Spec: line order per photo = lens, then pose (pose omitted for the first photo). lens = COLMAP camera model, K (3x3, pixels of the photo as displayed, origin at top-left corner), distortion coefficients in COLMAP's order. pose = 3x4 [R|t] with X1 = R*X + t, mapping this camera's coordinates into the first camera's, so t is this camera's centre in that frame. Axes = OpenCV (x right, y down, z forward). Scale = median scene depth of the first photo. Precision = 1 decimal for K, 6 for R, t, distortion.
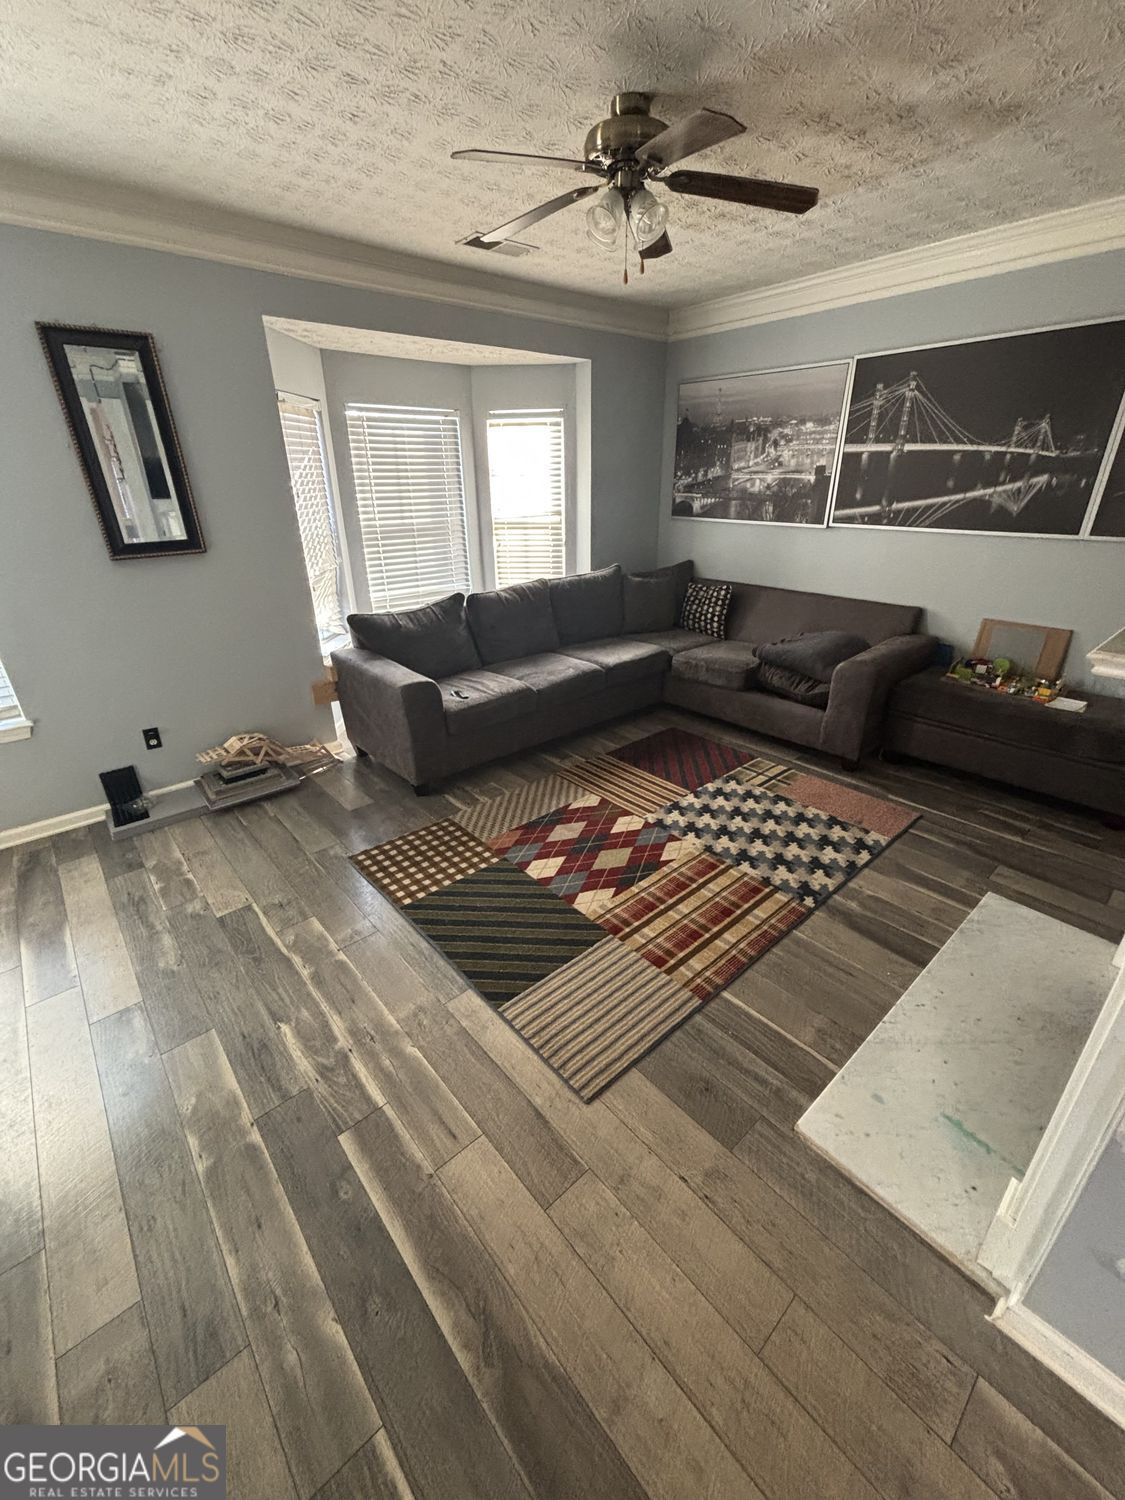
lens RADIAL K [[606.9, 0, 574.9], [0, 606.9, 755.0], [0, 0, 1]] dist [-0.001869, 0.001226]
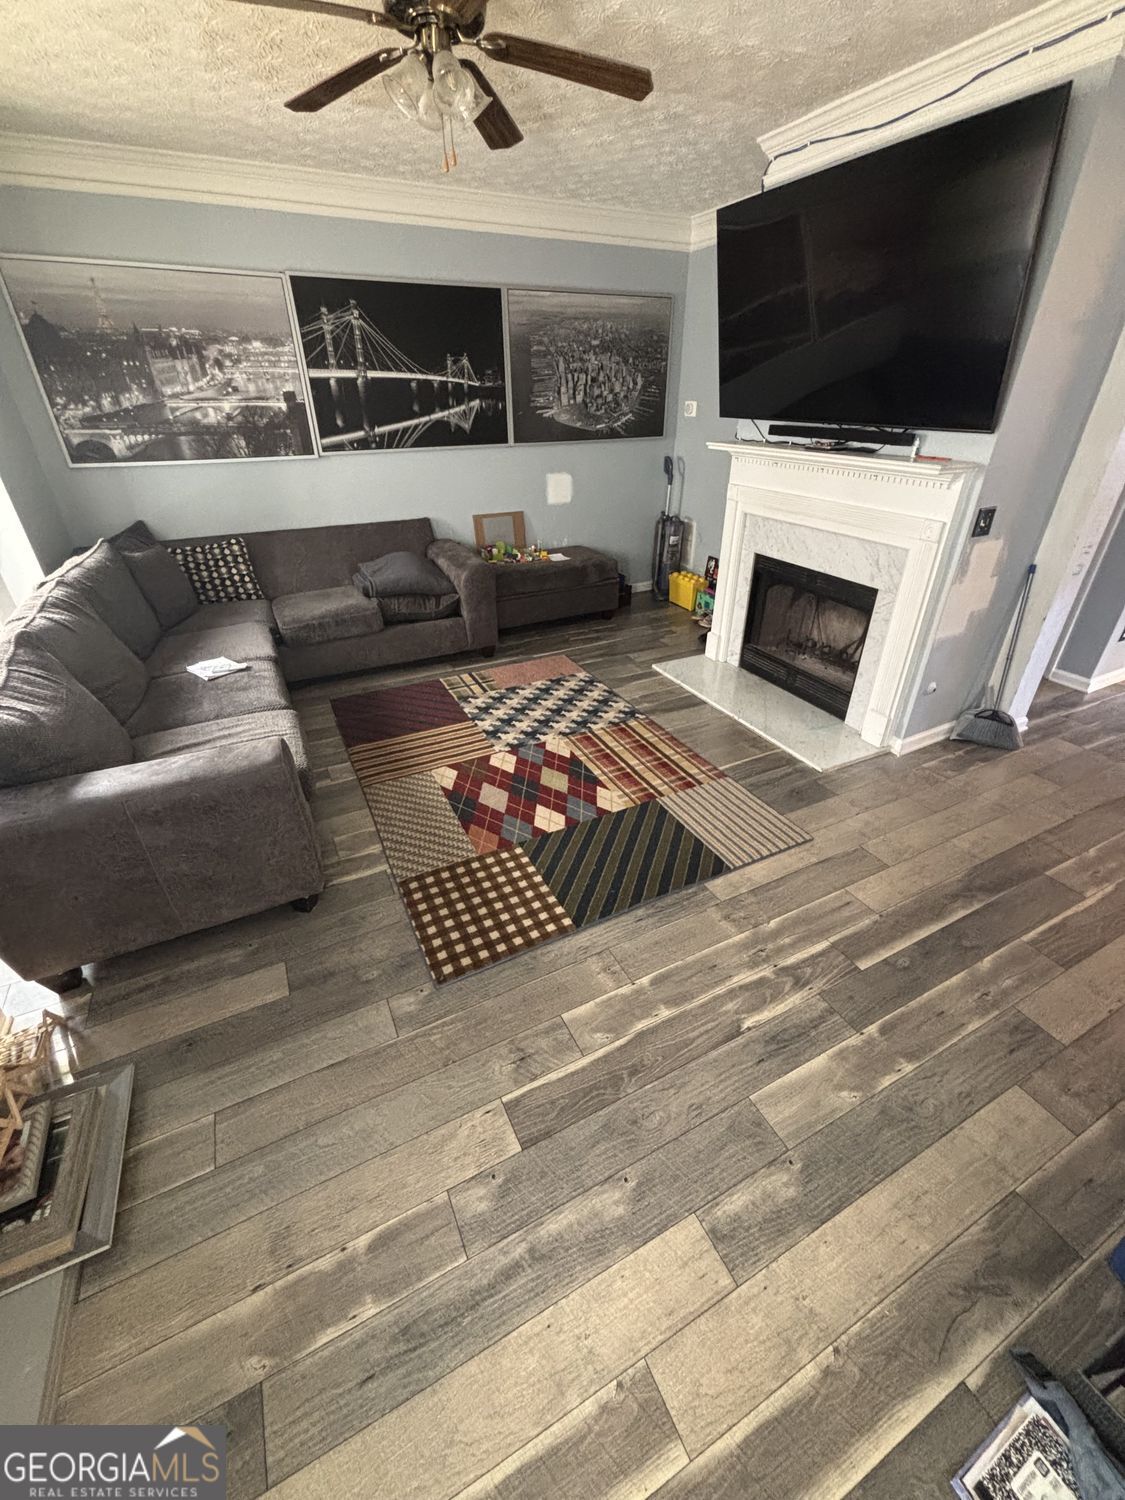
lens RADIAL K [[606.9, 0, 575.5], [0, 606.9, 746.5], [0, 0, 1]] dist [-0.001869, 0.001226]
pose [[0.254335, -0.479587, 0.839827, -0.704100], [0.413307, 0.838989, 0.353942, -0.210225], [-0.874352, 0.257087, 0.411601, 0.469854]]
